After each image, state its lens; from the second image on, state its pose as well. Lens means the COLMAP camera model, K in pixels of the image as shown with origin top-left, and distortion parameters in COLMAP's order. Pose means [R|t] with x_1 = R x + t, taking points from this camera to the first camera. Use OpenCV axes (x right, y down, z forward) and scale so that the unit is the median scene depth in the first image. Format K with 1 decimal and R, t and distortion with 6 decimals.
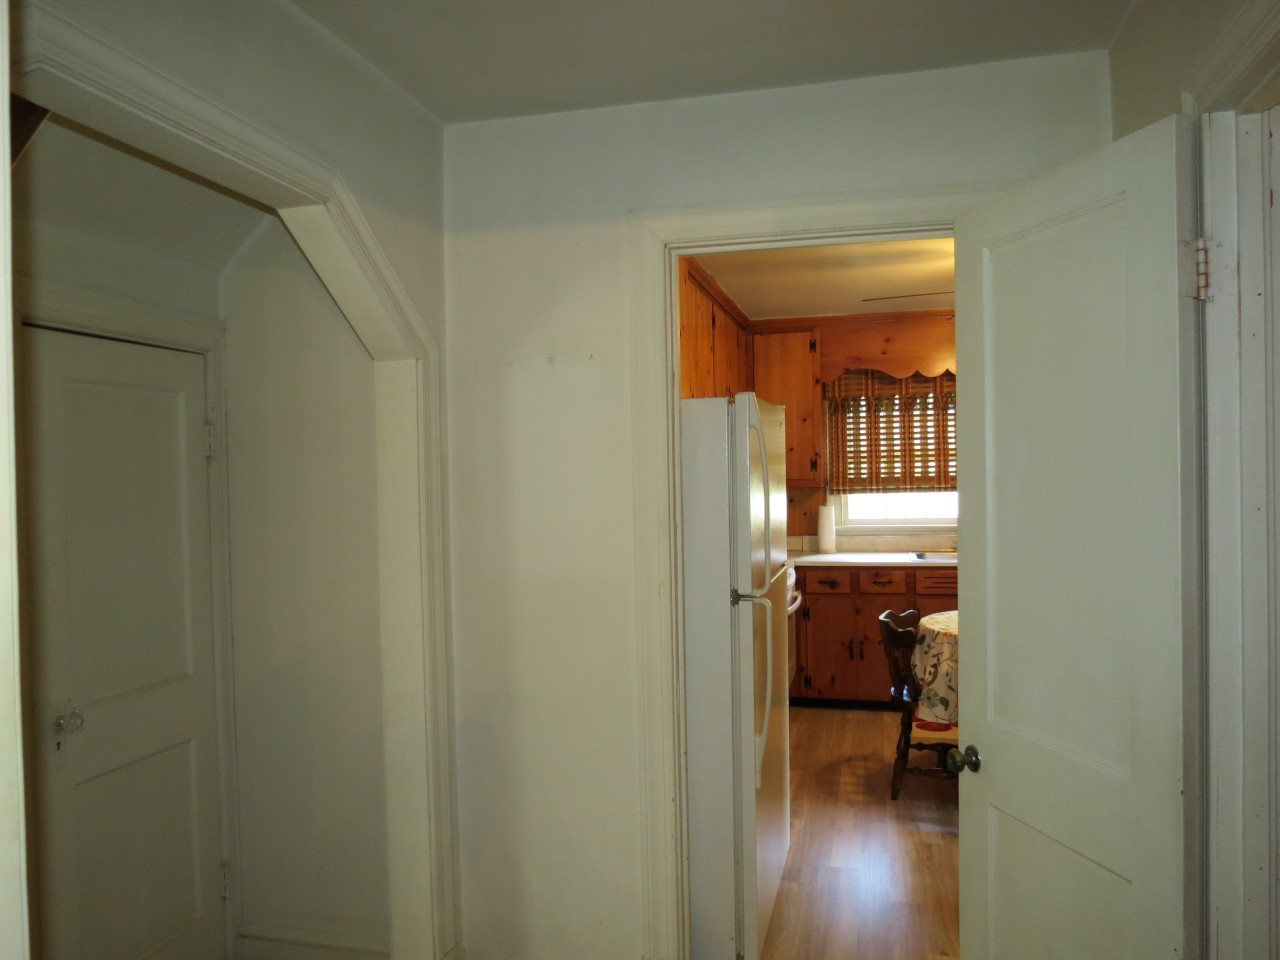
lens RADIAL K [[905.0, 0, 642.6], [0, 905.0, 482.5], [0, 0, 1]] dist [-0.040439, 0.020879]
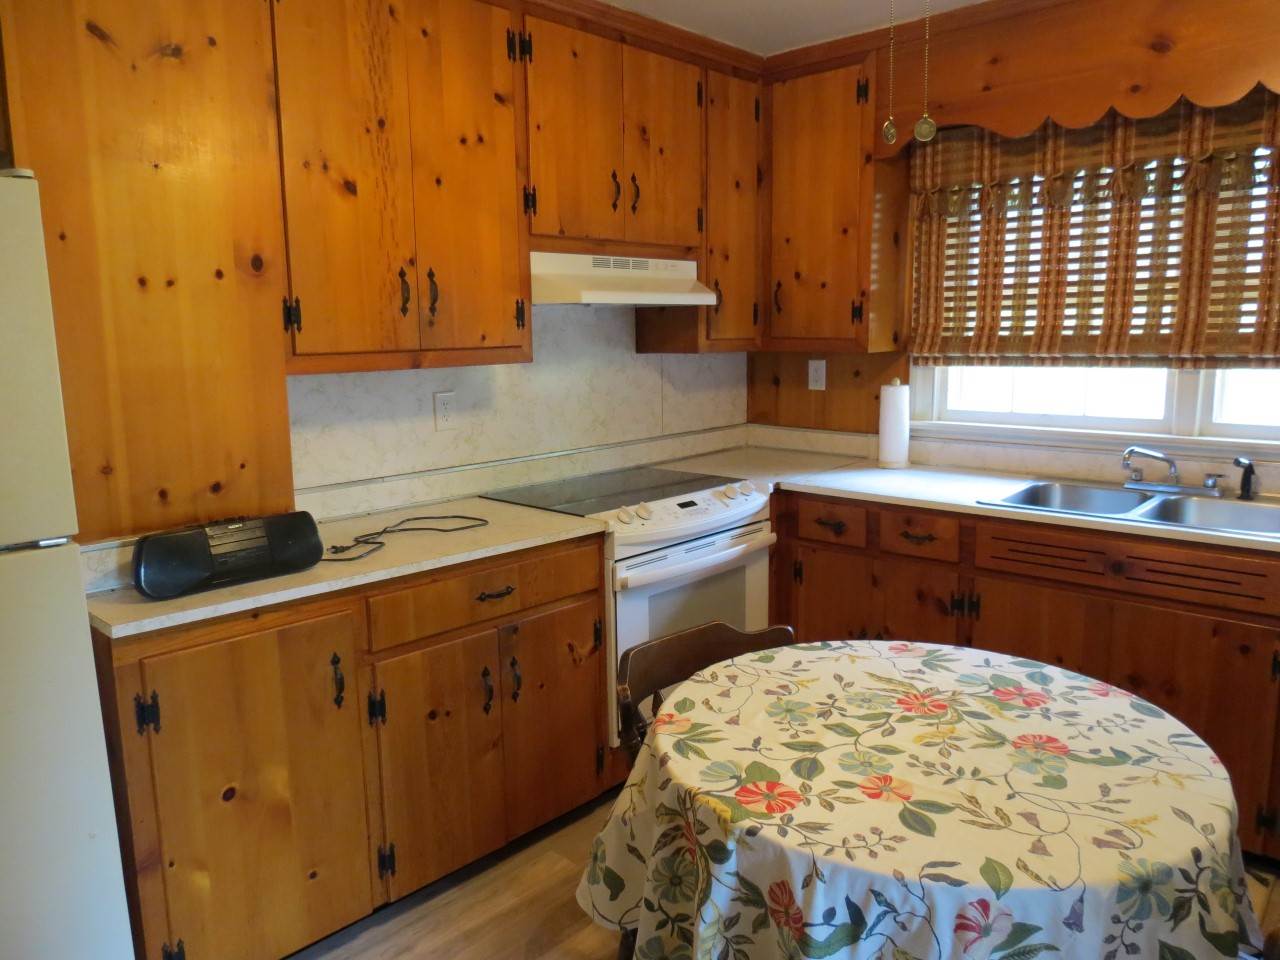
lens RADIAL K [[905.0, 0, 641.8], [0, 905.0, 480.6], [0, 0, 1]] dist [-0.040439, 0.020879]
pose [[0.877484, 0.085353, -0.471949, 0.345870], [-0.007233, 0.986280, 0.164924, -0.007859], [0.479551, -0.141305, 0.866062, 0.433154]]
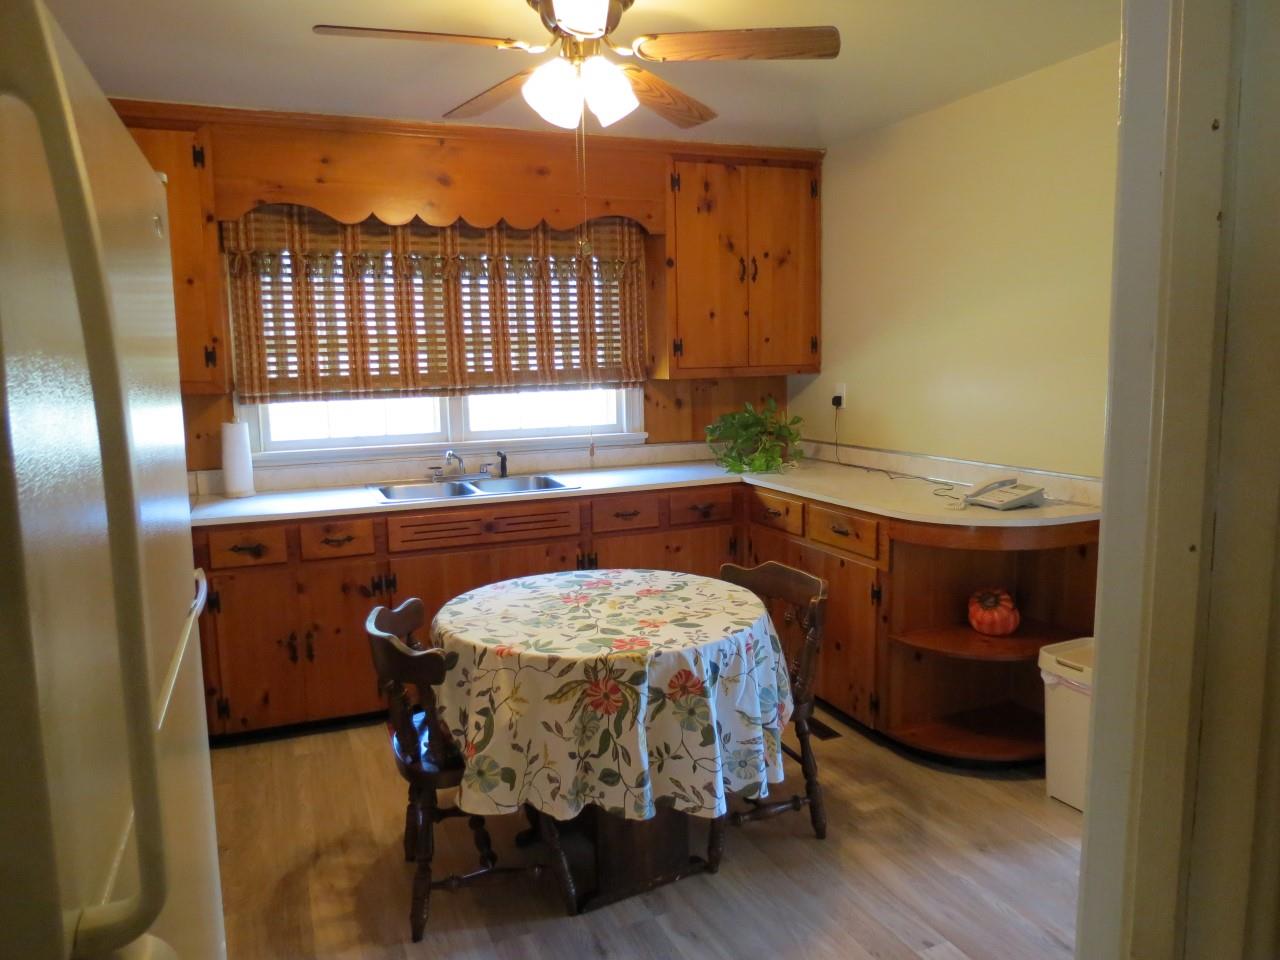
lens RADIAL K [[905.0, 0, 635.4], [0, 905.0, 479.9], [0, 0, 1]] dist [-0.040439, 0.020879]
pose [[0.796334, -0.072077, 0.600547, 0.047629], [0.008059, 0.994051, 0.108619, -0.000516], [-0.604803, -0.081657, 0.792178, 0.337909]]
